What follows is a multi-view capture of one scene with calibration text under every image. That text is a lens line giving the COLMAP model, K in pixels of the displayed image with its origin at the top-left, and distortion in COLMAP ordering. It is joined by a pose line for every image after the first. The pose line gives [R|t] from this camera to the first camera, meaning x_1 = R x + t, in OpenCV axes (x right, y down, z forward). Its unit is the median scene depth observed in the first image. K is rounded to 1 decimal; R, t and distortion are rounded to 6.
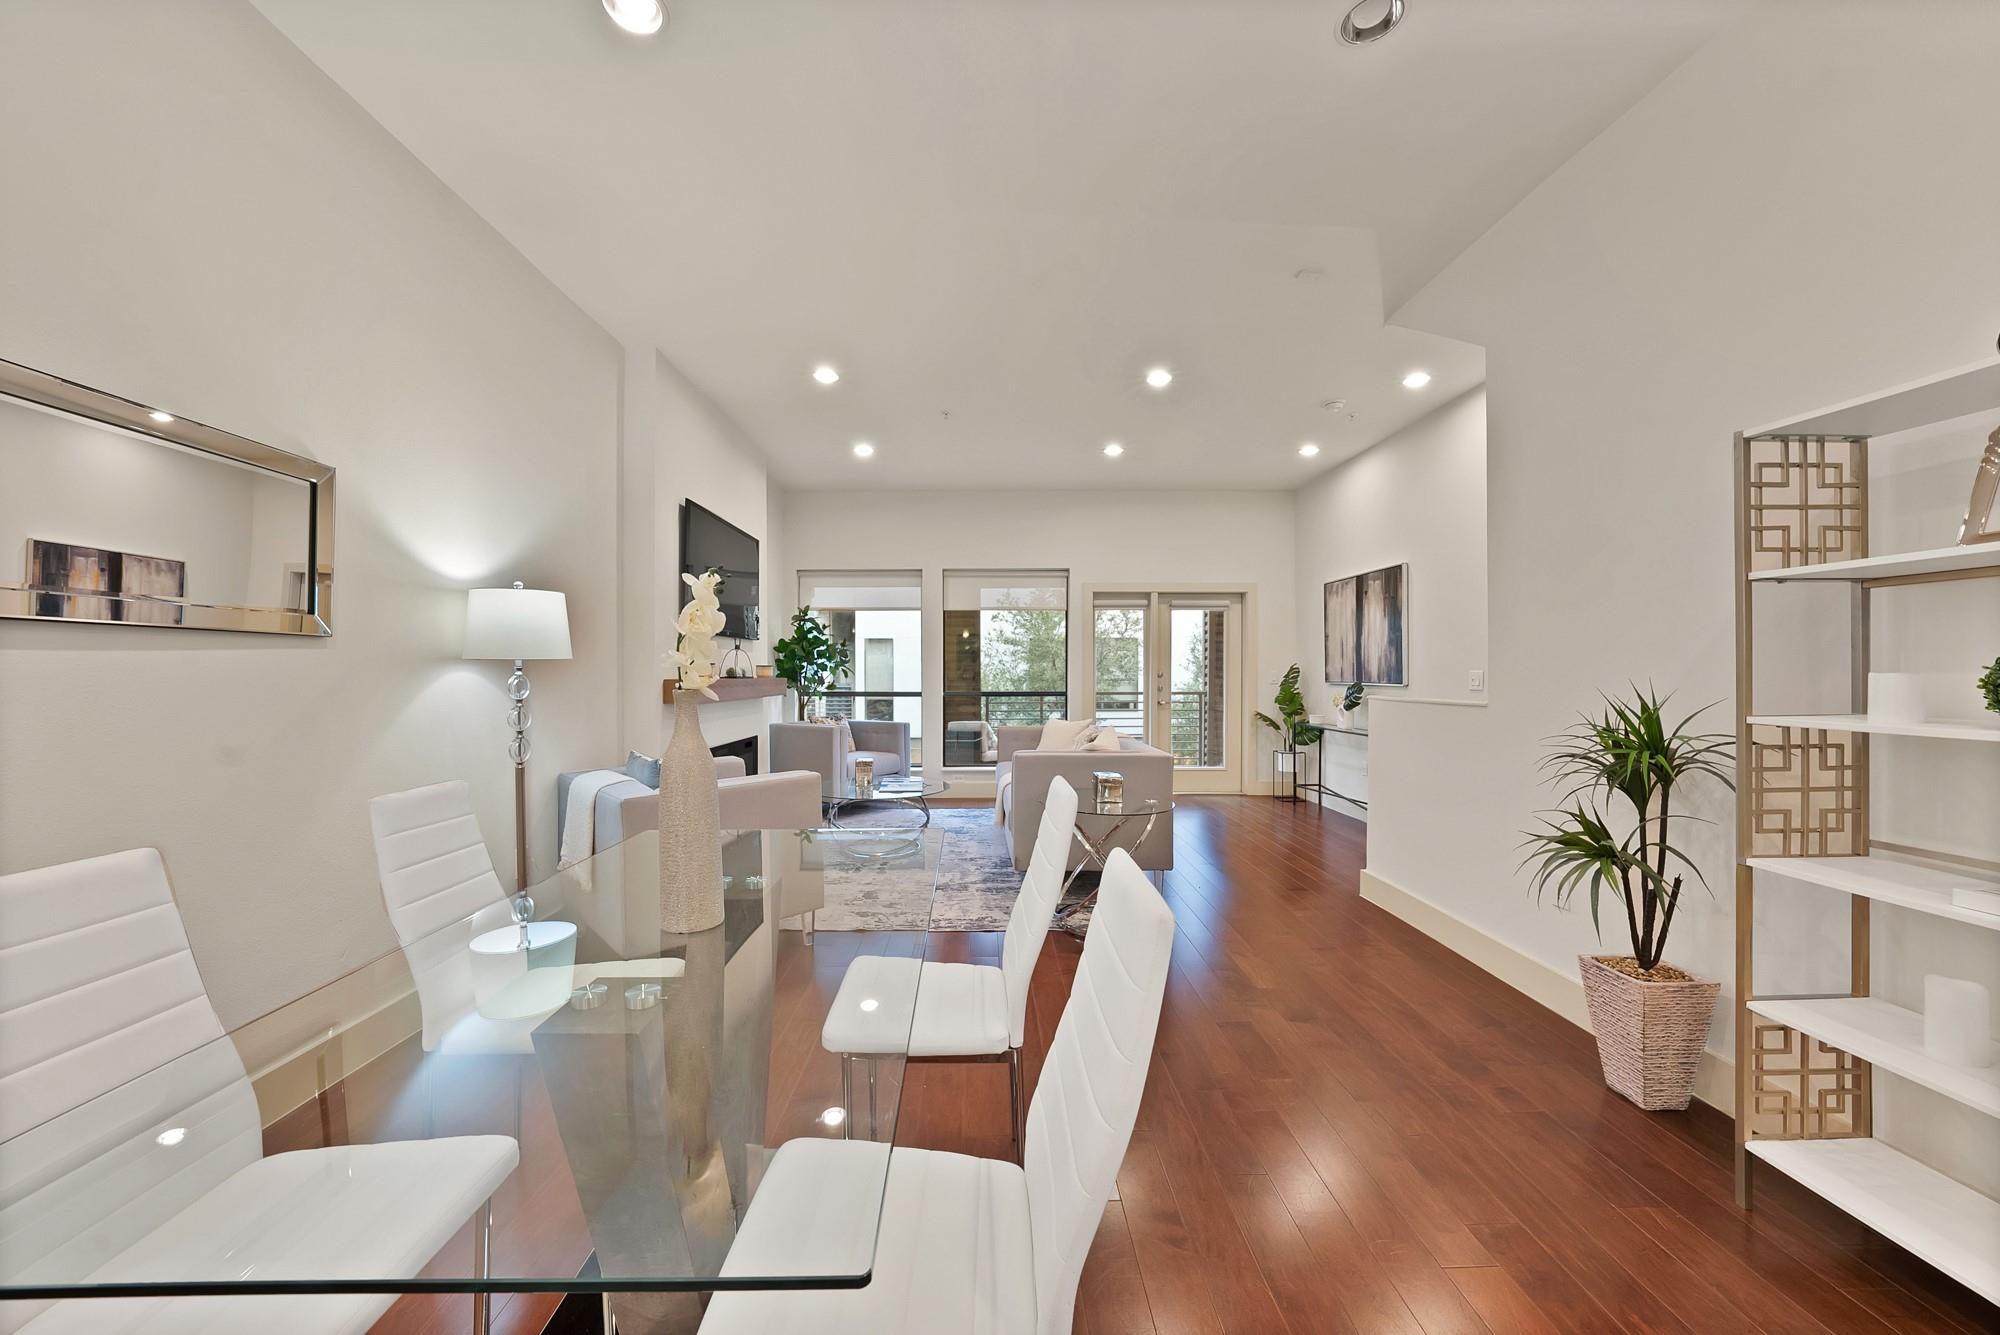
lens RADIAL K [[708.0, 0, 989.7], [0, 708.0, 672.9], [0, 0, 1]] dist [-0.022446, 0.000201]
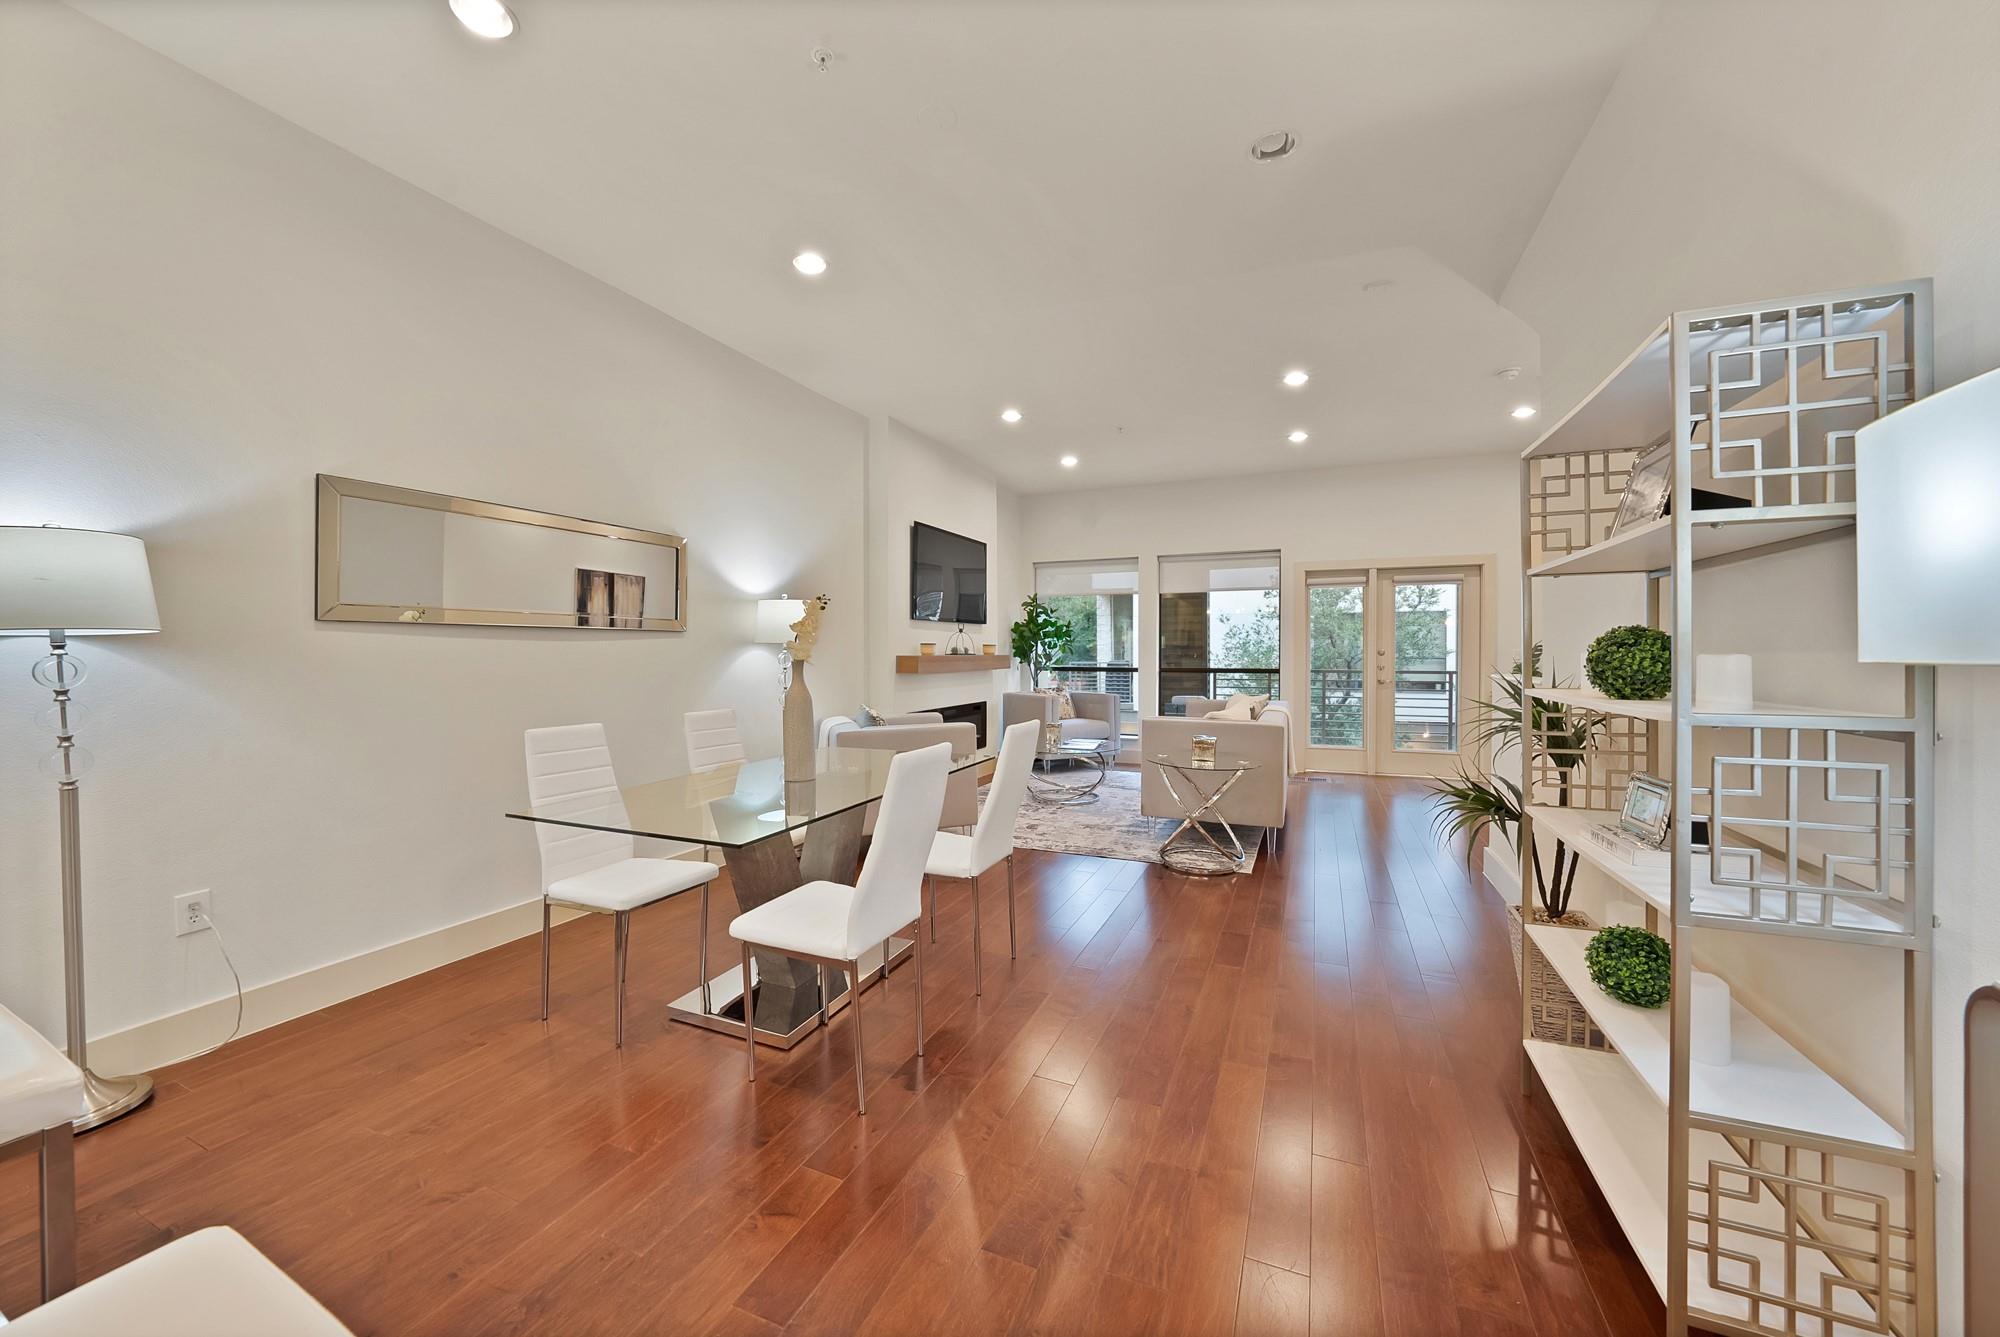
lens RADIAL K [[708.0, 0, 1000.8], [0, 708.0, 651.9], [0, 0, 1]] dist [-0.022446, 0.000201]
pose [[0.916709, 0.000453, -0.399555, 0.185392], [0.000679, 0.999996, 0.002692, -0.001154], [0.399555, -0.002739, 0.916705, -0.124242]]
